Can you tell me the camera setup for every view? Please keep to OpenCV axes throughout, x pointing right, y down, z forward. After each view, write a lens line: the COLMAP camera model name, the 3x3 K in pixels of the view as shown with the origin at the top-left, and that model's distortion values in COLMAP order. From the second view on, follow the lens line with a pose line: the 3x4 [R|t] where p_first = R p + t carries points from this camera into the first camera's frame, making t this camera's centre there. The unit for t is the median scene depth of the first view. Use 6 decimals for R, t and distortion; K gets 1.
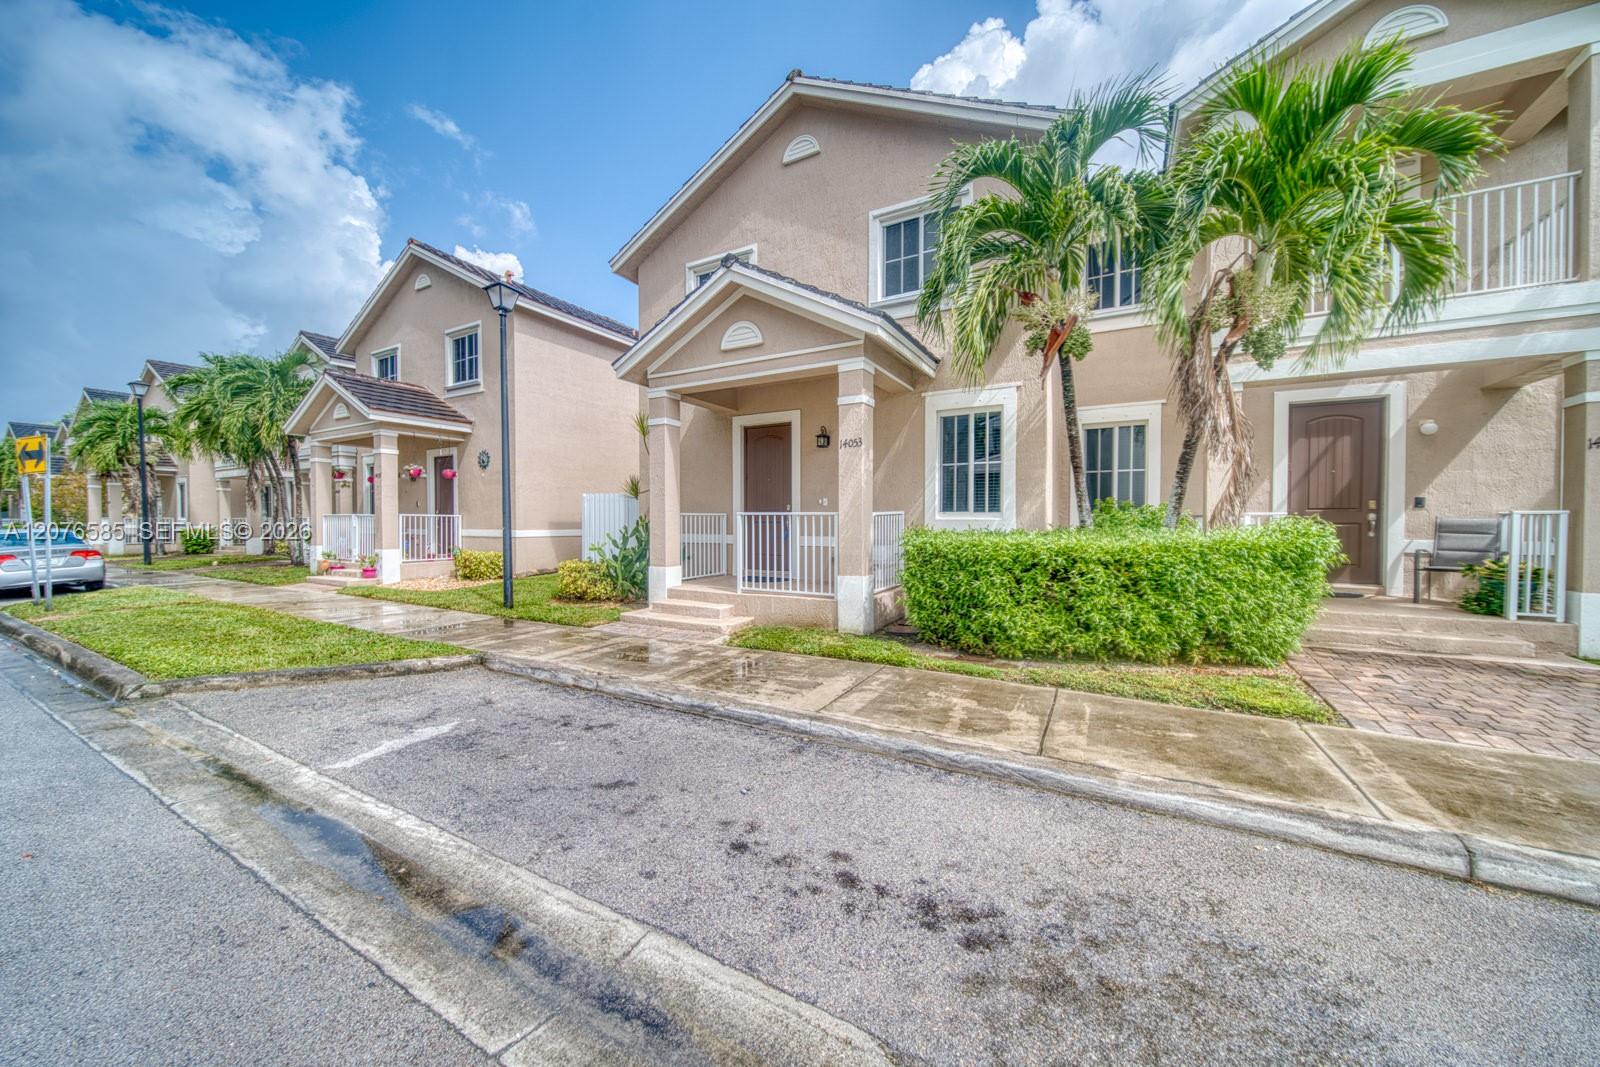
lens RADIAL K [[570.0, 0, 802.4], [0, 570.0, 528.7], [0, 0, 1]] dist [-0.001068, -0.000328]
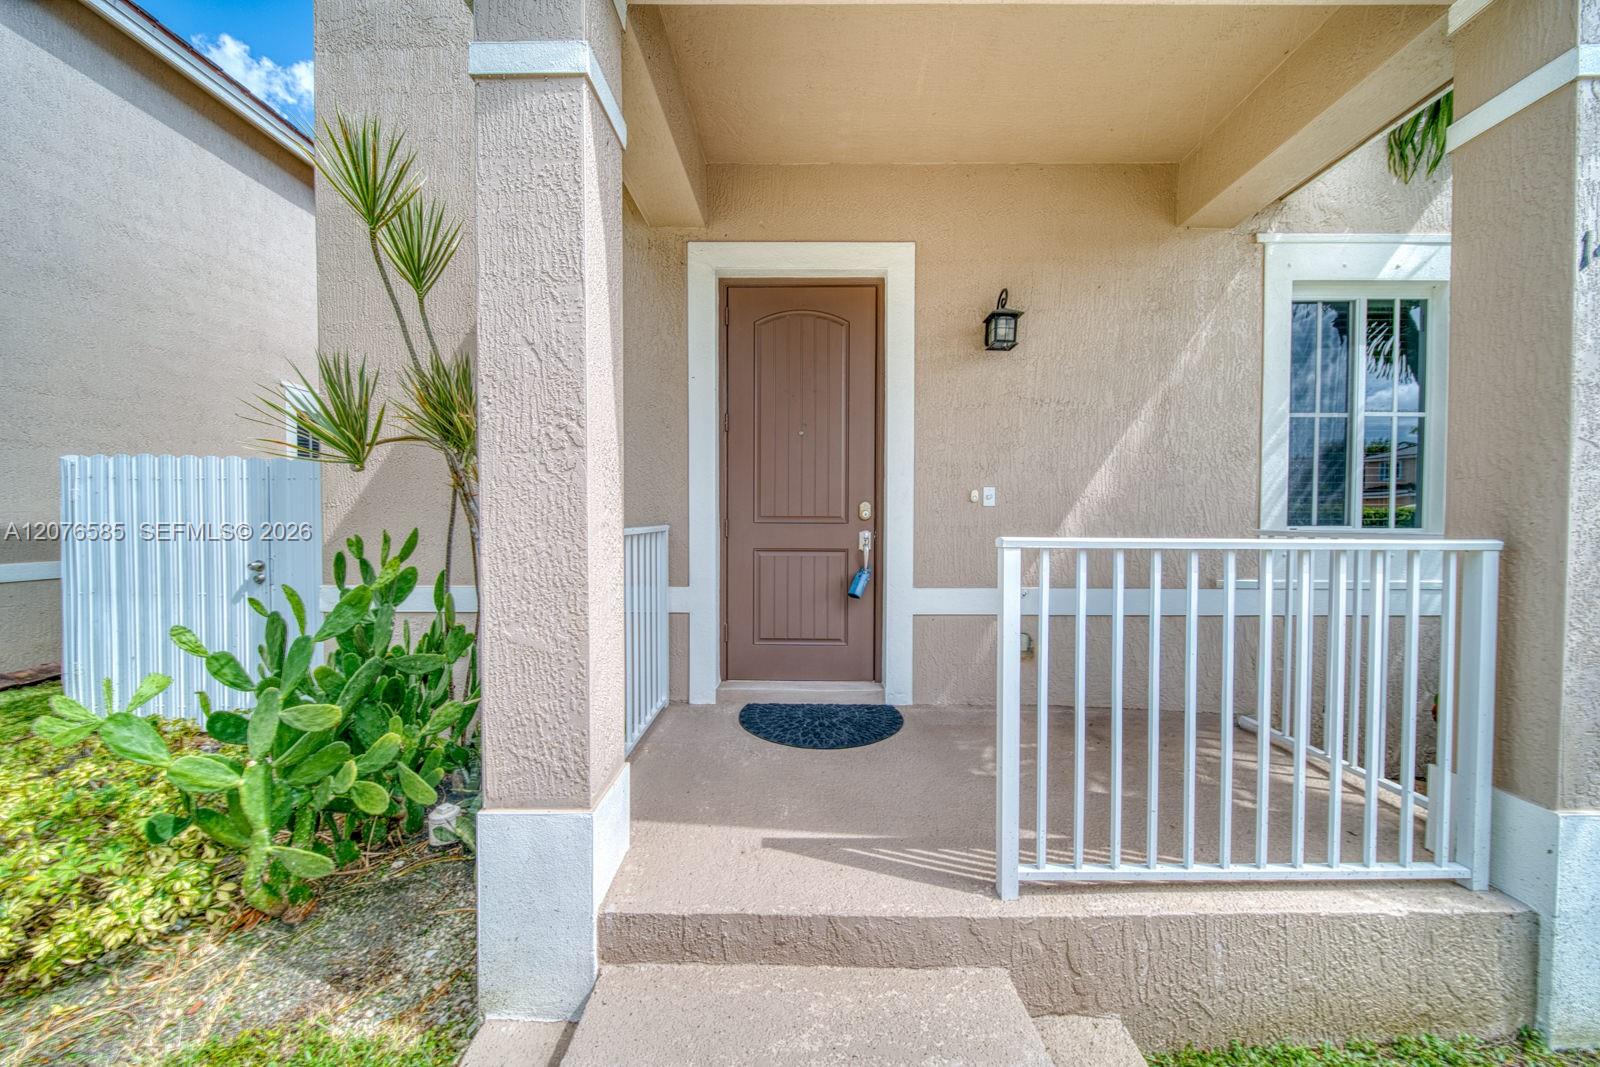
lens RADIAL K [[570.0, 0, 802.4], [0, 570.0, 528.7], [0, 0, 1]] dist [-0.001068, -0.000328]
pose [[0.874687, -0.002503, 0.484681, -0.299138], [0.003174, 0.999995, -0.000563, -0.031081], [-0.484677, 0.002031, 0.874691, 0.870376]]
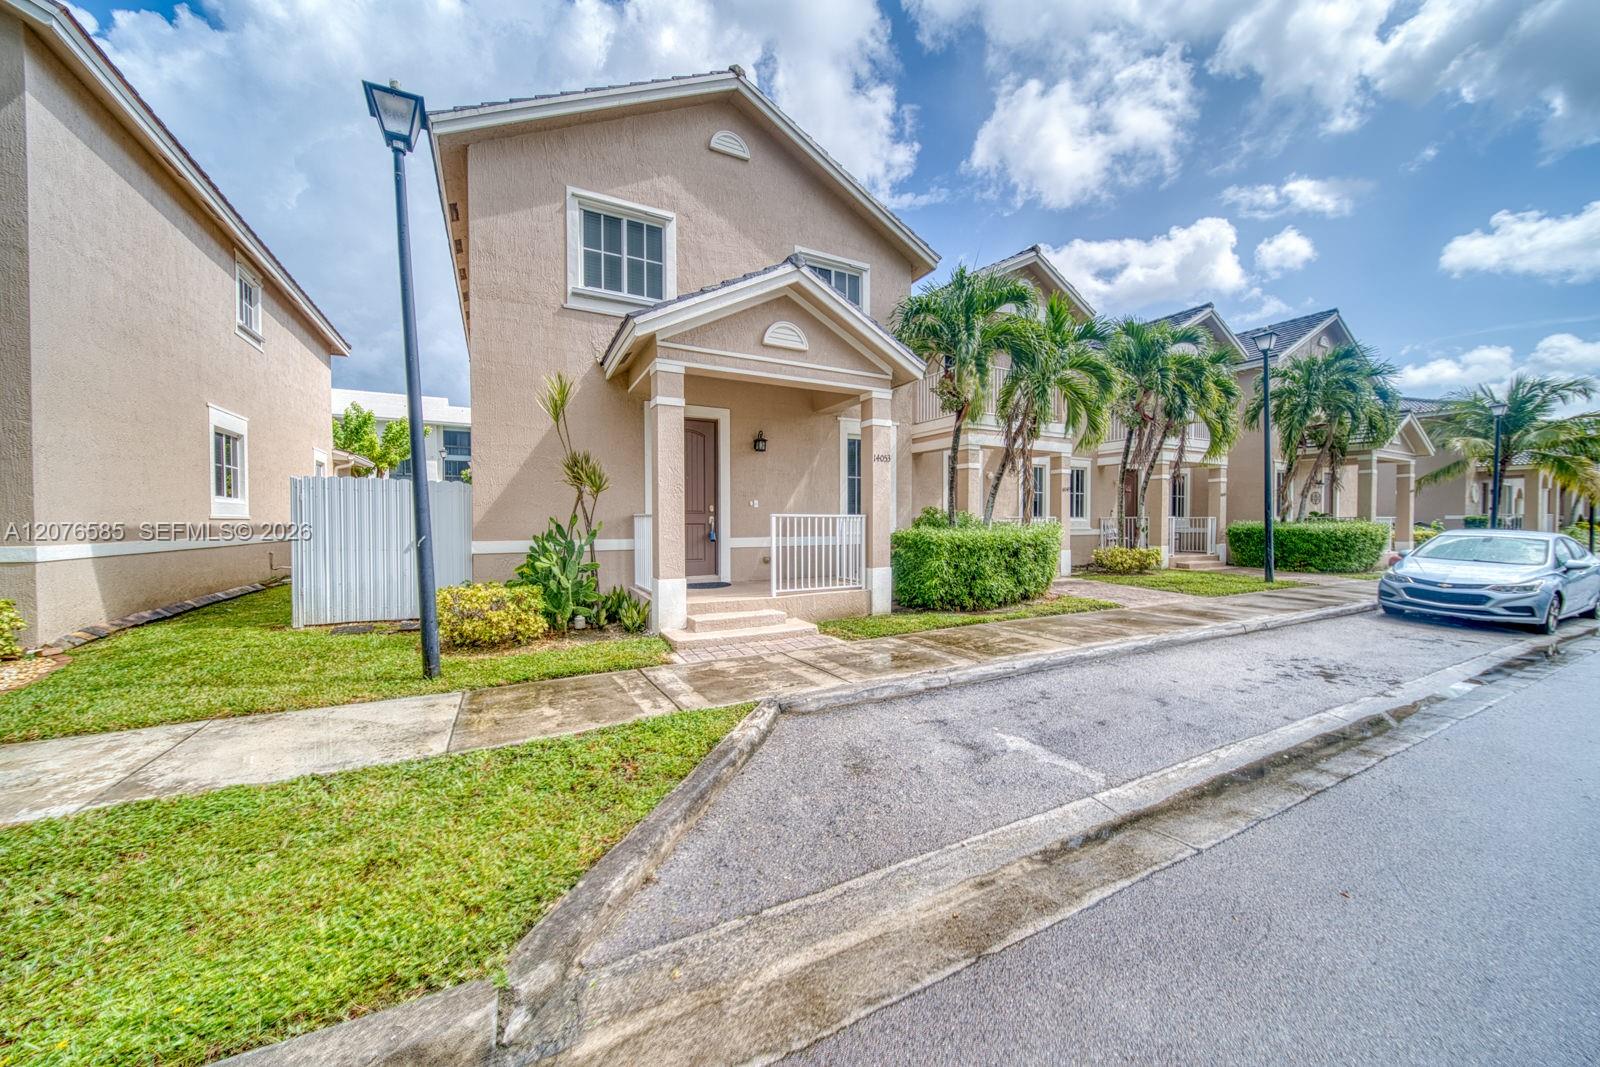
lens RADIAL K [[570.0, 0, 802.4], [0, 570.0, 528.7], [0, 0, 1]] dist [-0.001068, -0.000328]
pose [[0.536779, -0.014303, 0.843602, -0.936739], [0.013286, 0.999876, 0.008499, -0.011457], [-0.843618, 0.006646, 0.536902, 0.447339]]
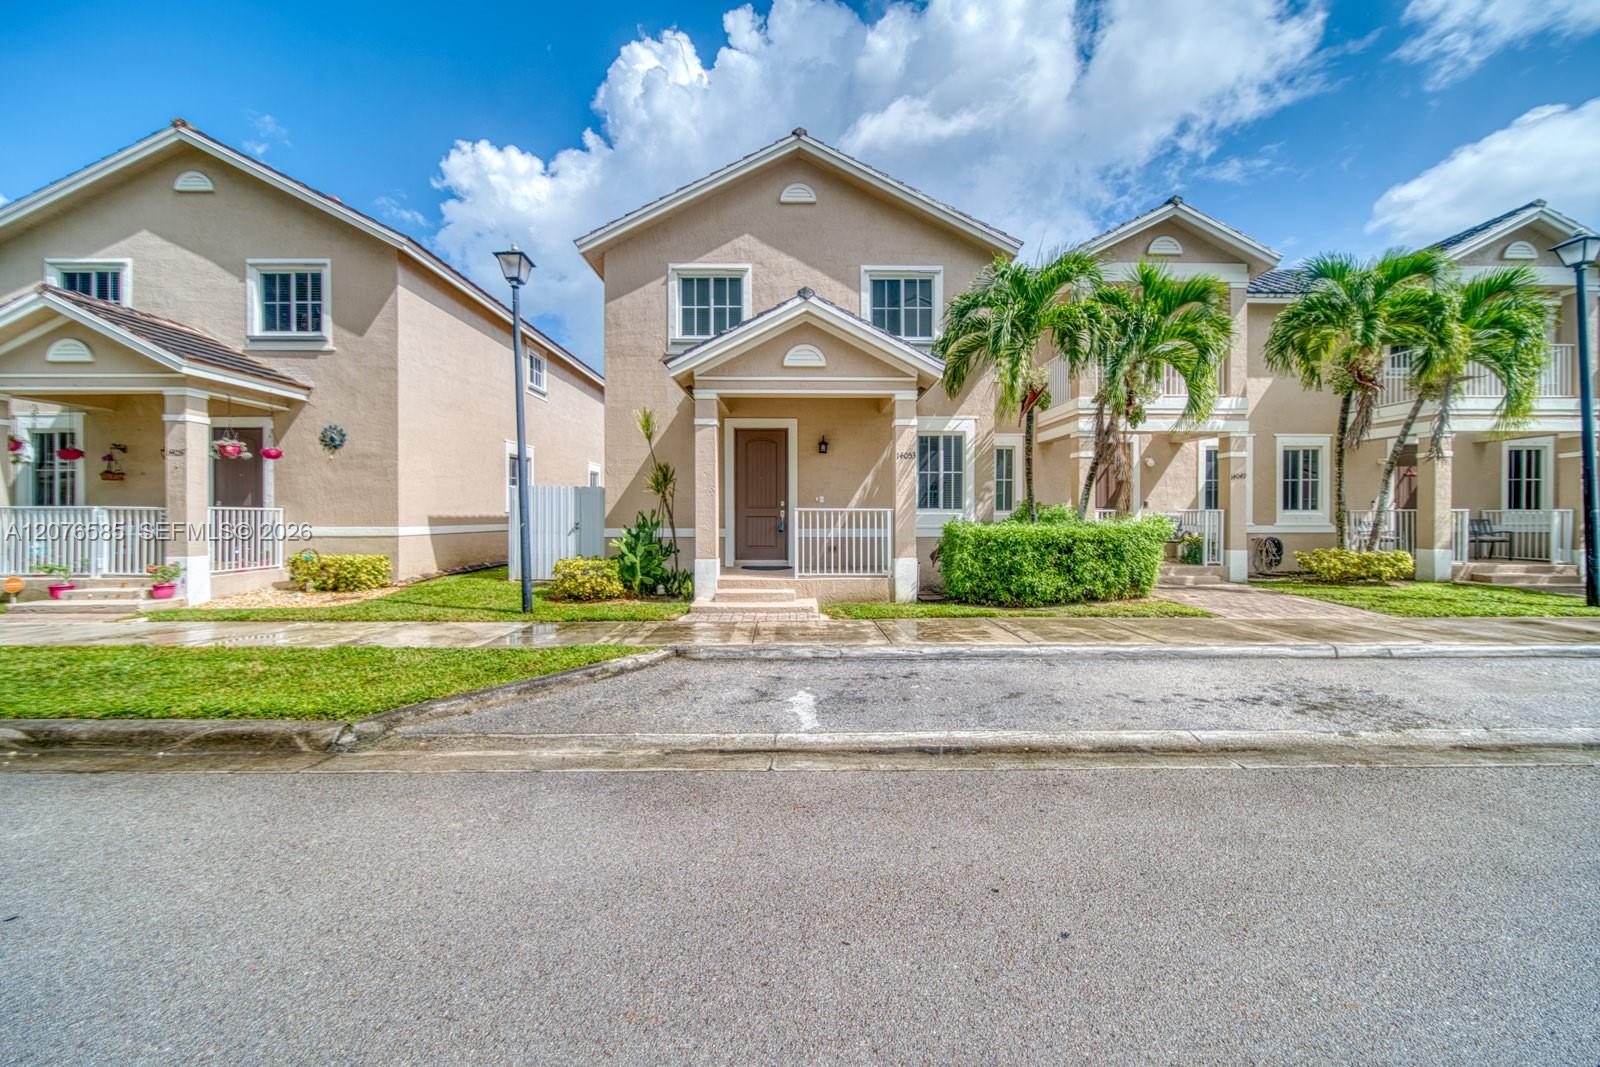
lens RADIAL K [[578.1, 0, 806.2], [0, 578.1, 512.0], [0, 0, 1]] dist [0.000006, -0.000098]
pose [[0.864288, 0.000316, 0.502997, -0.700306], [0.007917, 0.999867, -0.014232, -0.004751], [-0.502935, 0.016283, 0.864171, -0.016373]]
